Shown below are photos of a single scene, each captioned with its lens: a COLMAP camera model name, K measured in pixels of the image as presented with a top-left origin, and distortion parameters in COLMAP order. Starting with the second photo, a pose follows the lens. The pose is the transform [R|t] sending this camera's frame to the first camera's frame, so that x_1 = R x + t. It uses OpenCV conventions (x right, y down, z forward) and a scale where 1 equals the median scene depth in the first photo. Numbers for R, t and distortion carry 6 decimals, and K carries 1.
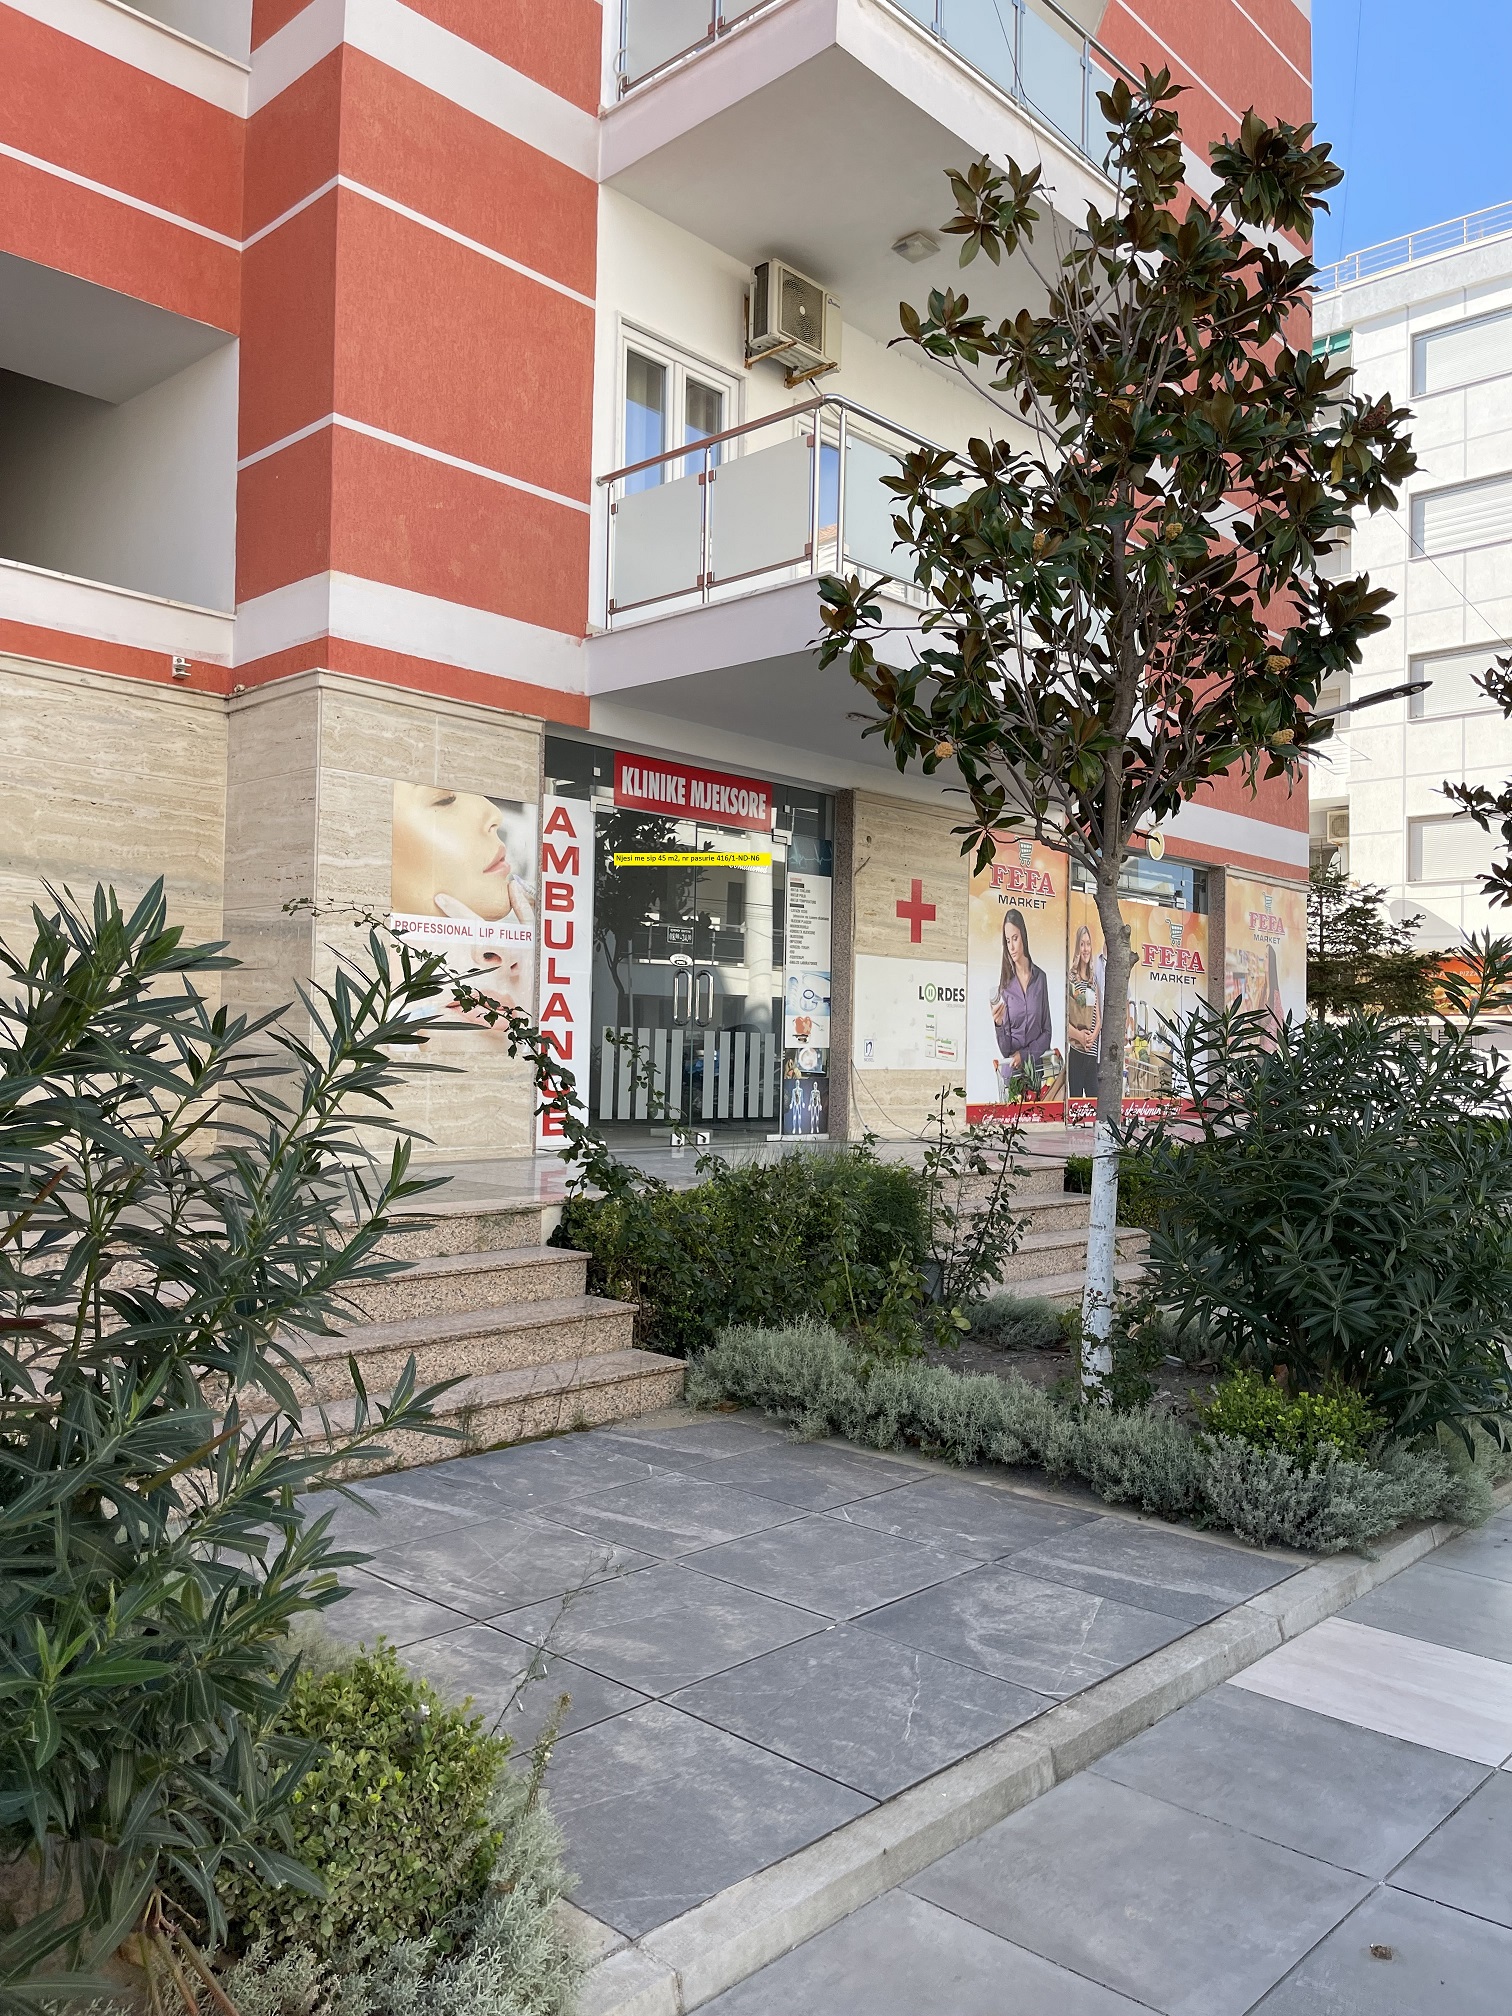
lens RADIAL K [[1515.1, 0, 774.1], [0, 1515.1, 996.6], [0, 0, 1]] dist [0.072871, -0.093694]
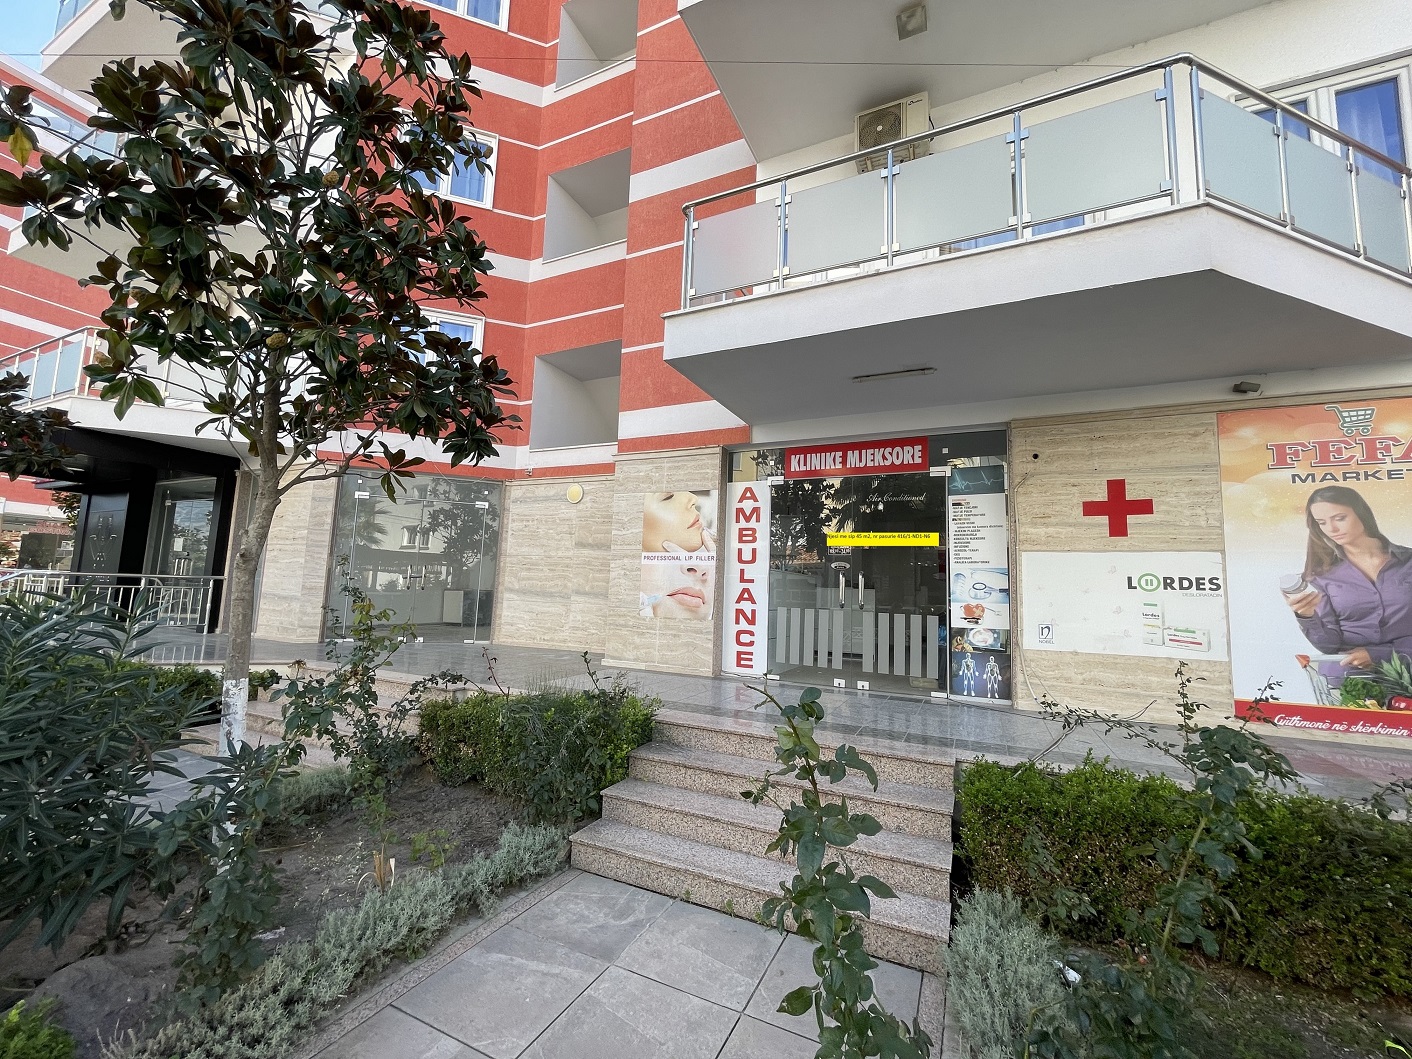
lens RADIAL K [[566.8, 0, 702.7], [0, 566.8, 532.5], [0, 0, 1]] dist [-0.003056, 0.000214]
pose [[0.297538, -0.109047, -0.948462, 0.597308], [0.003790, 0.993583, -0.113046, 0.009519], [0.954702, 0.030041, 0.296042, 0.906798]]
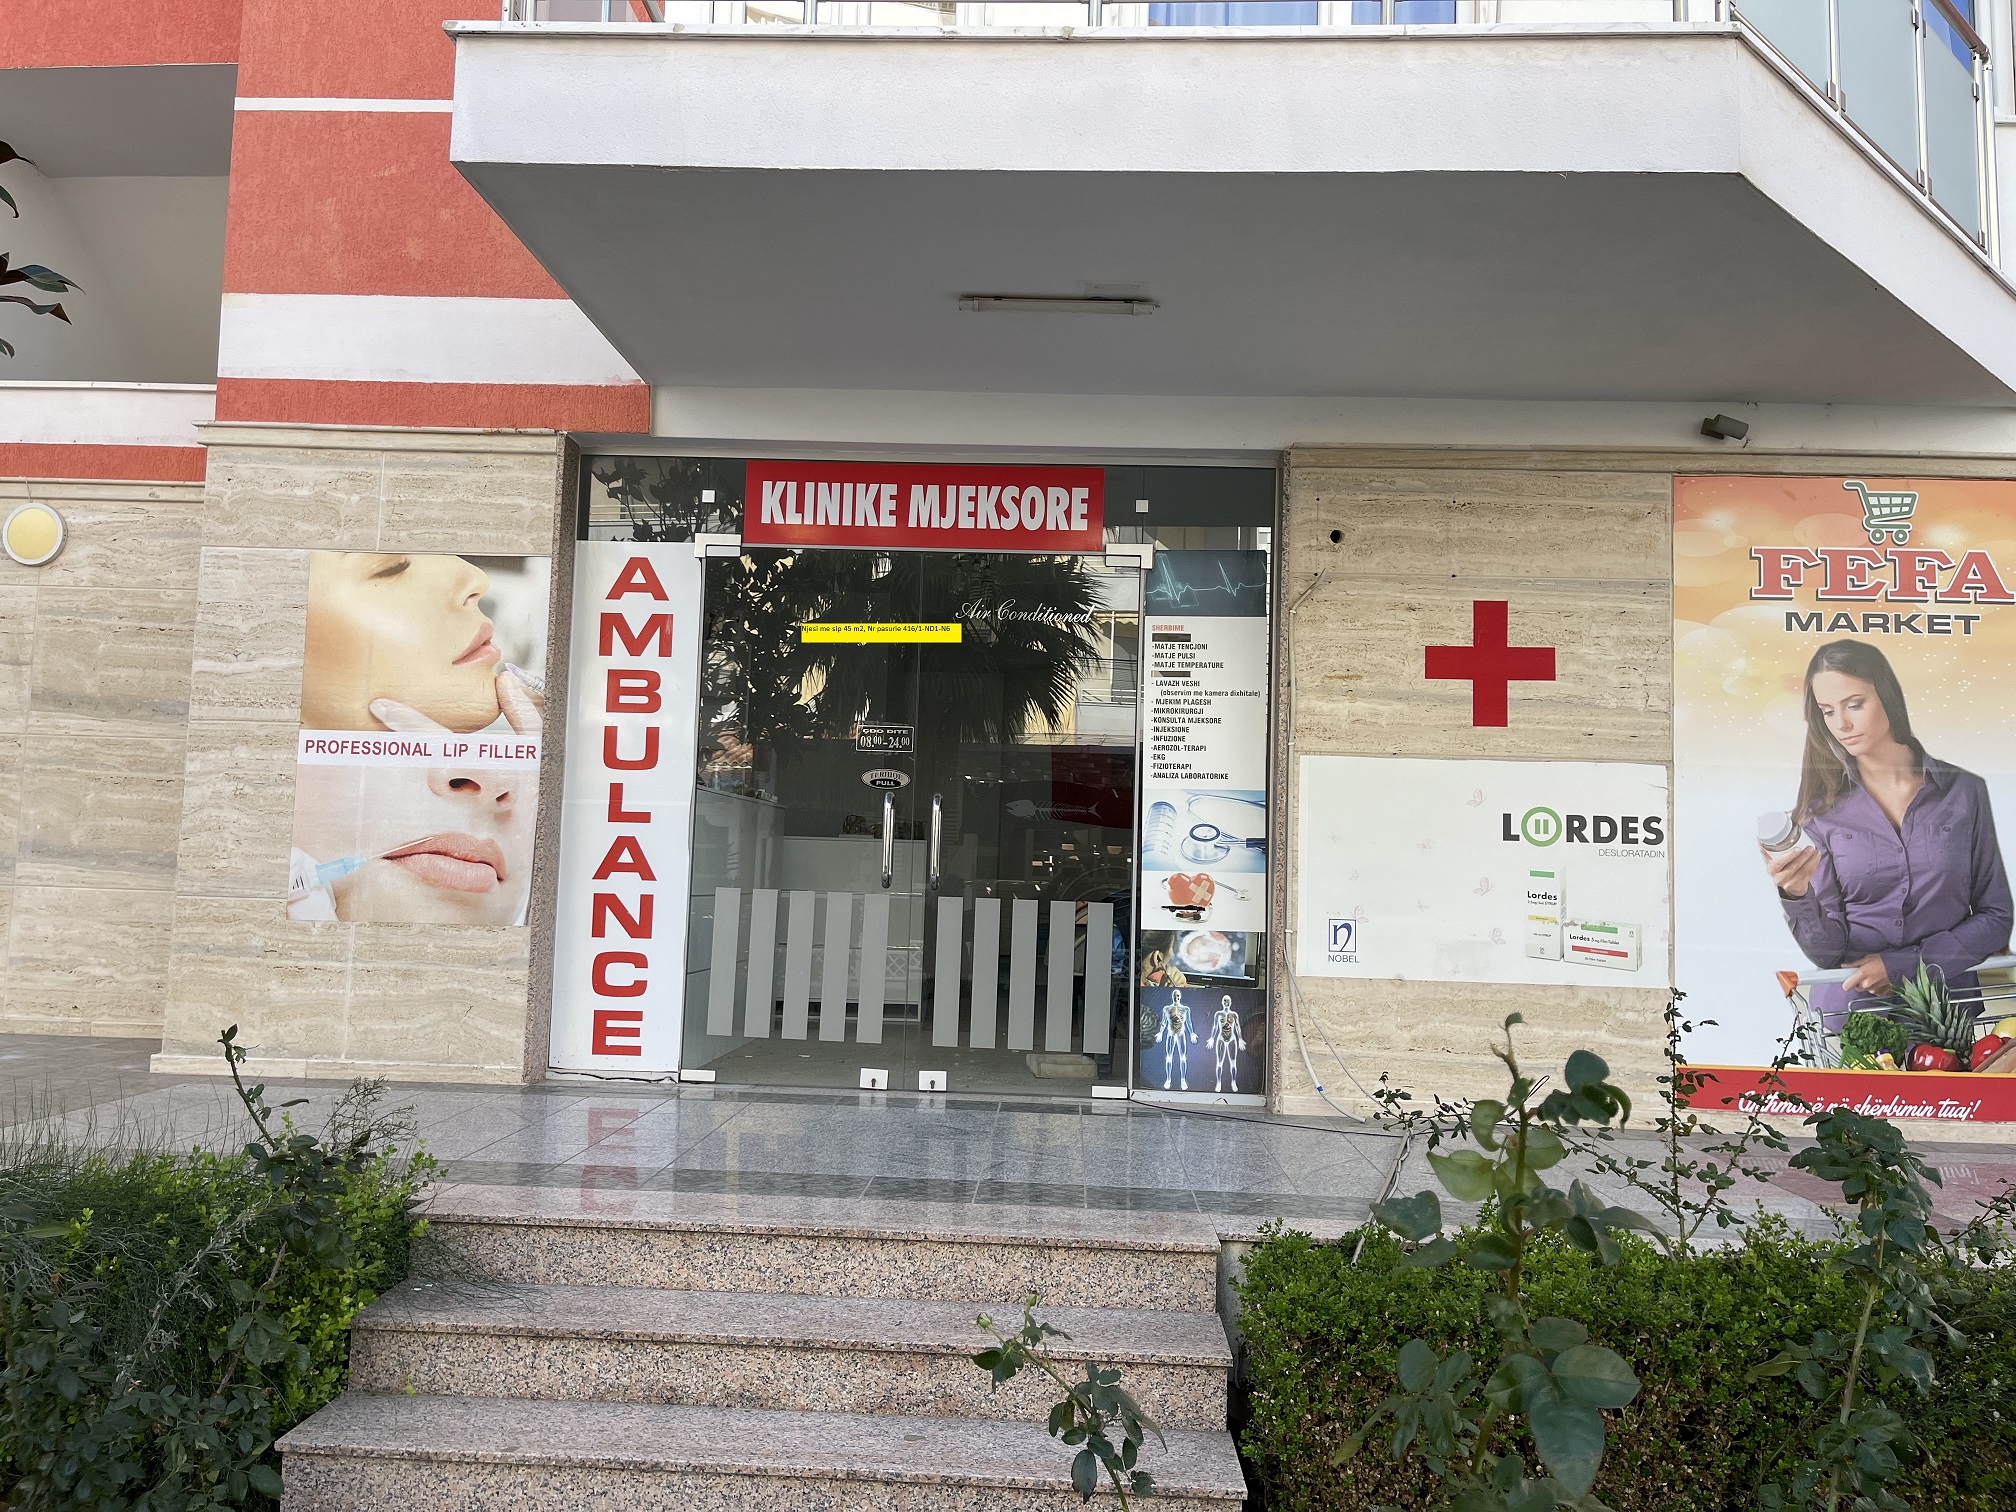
lens RADIAL K [[1515.1, 0, 989.6], [0, 1515.1, 749.6], [0, 0, 1]] dist [0.072871, -0.093694]
pose [[0.645041, -0.059486, -0.761829, 0.565216], [0.006960, 0.997381, -0.071985, 0.010592], [0.764116, 0.041131, 0.643766, 0.840856]]
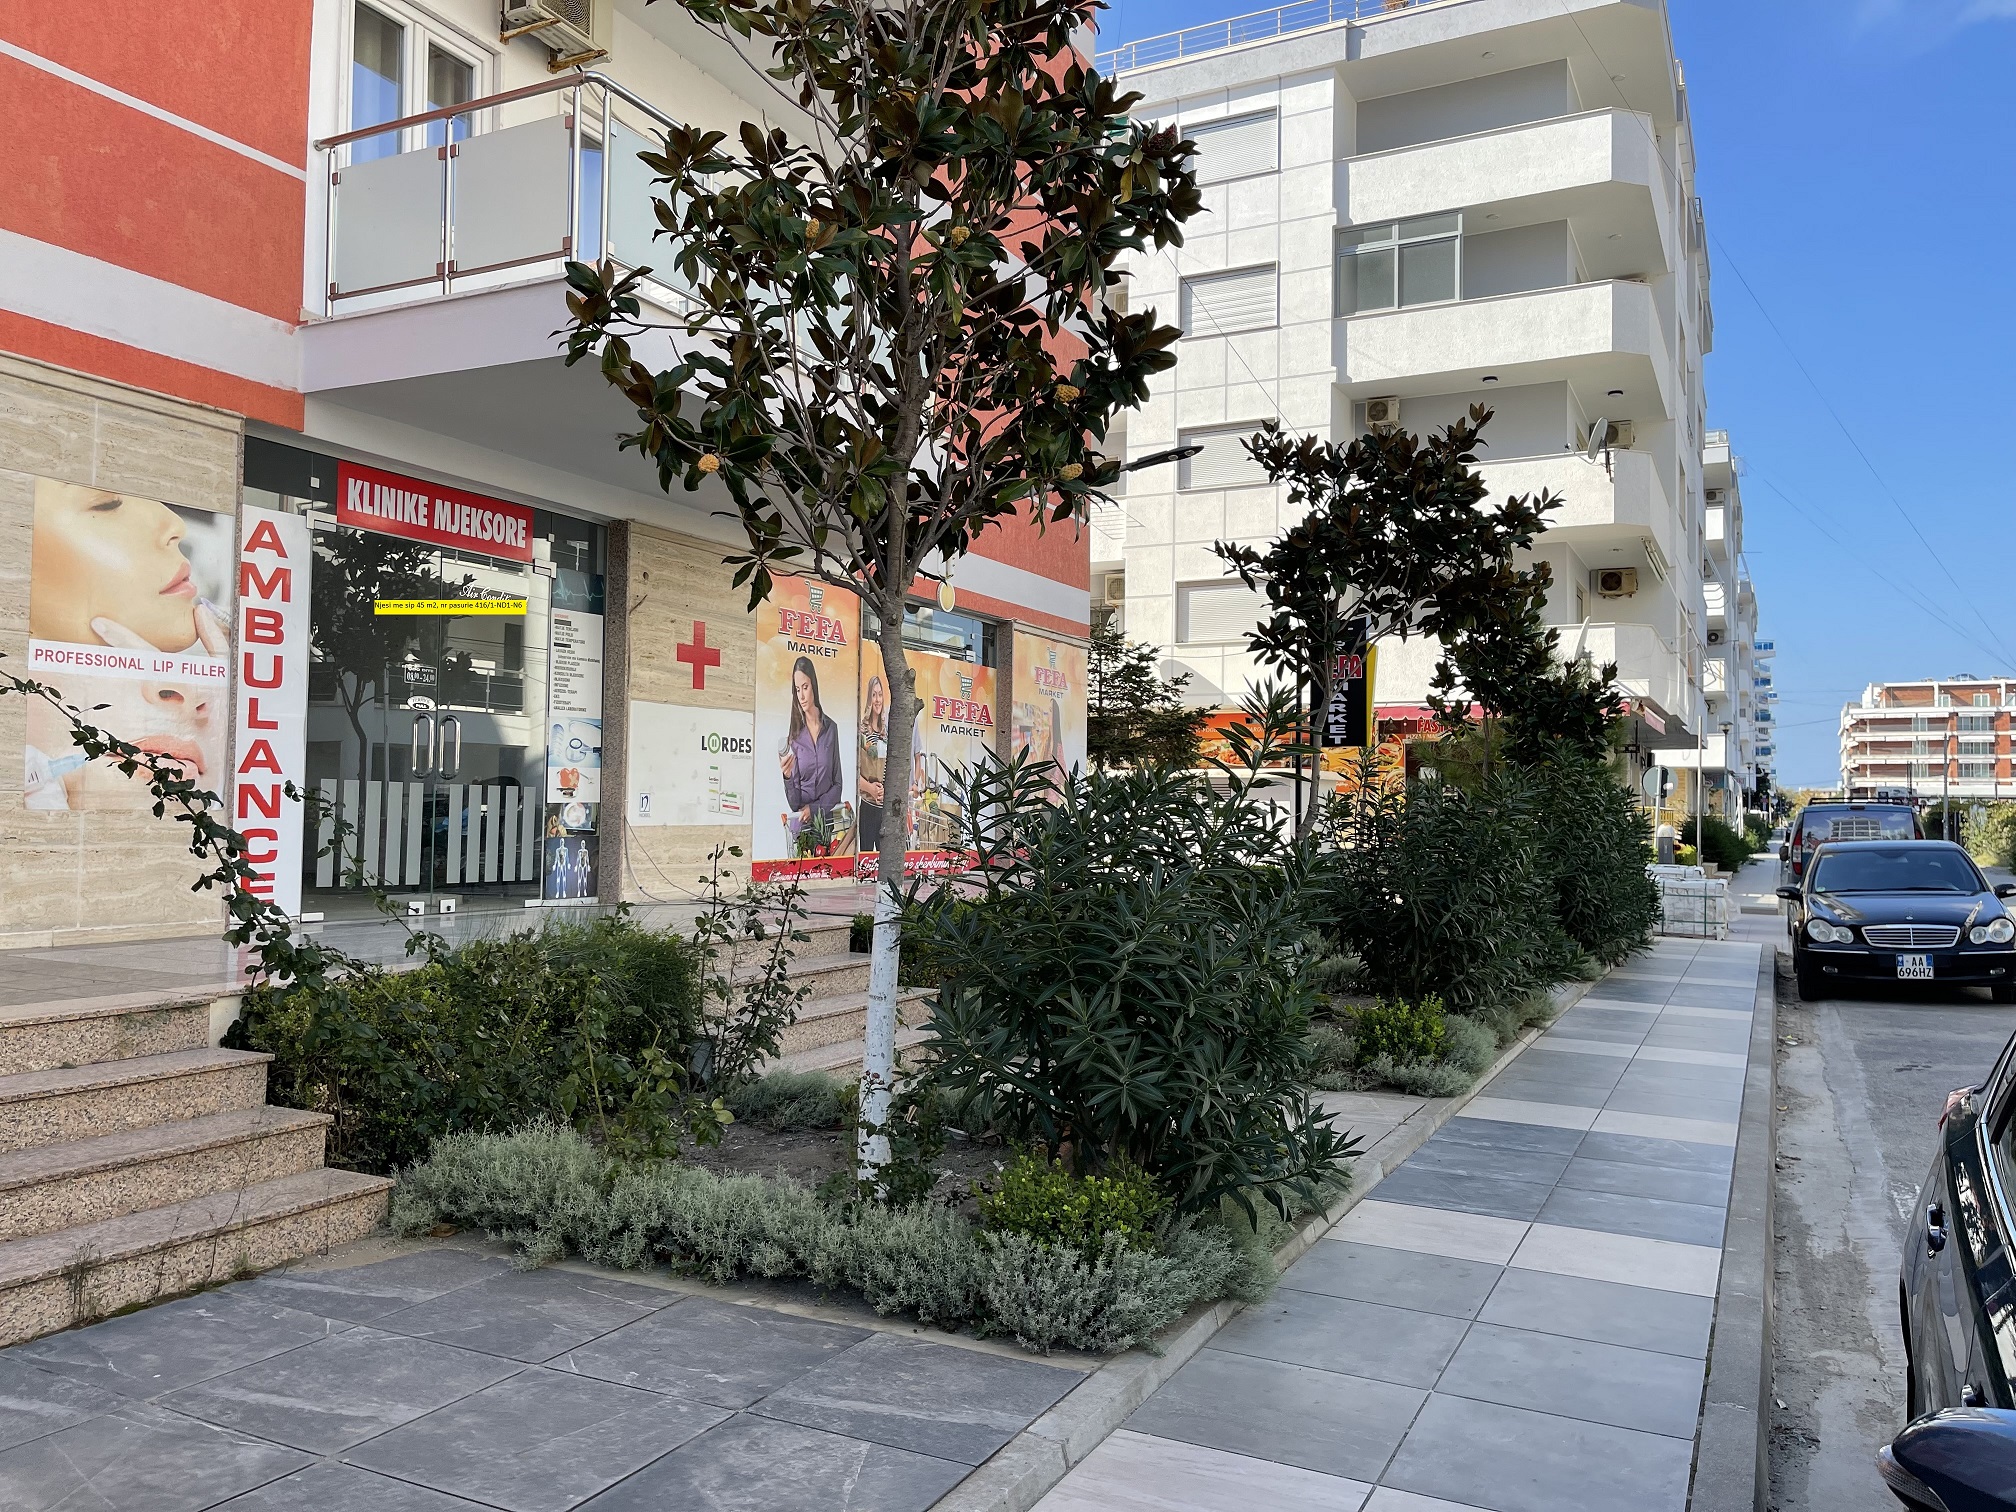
lens RADIAL K [[1515.1, 0, 1000.2], [0, 1515.1, 748.2], [0, 0, 1]] dist [0.072871, -0.093694]
pose [[0.961124, 0.006002, 0.276052, 0.021954], [-0.005753, 0.999982, -0.001711, 0.001785], [-0.276057, 0.000057, 0.961141, 0.074341]]
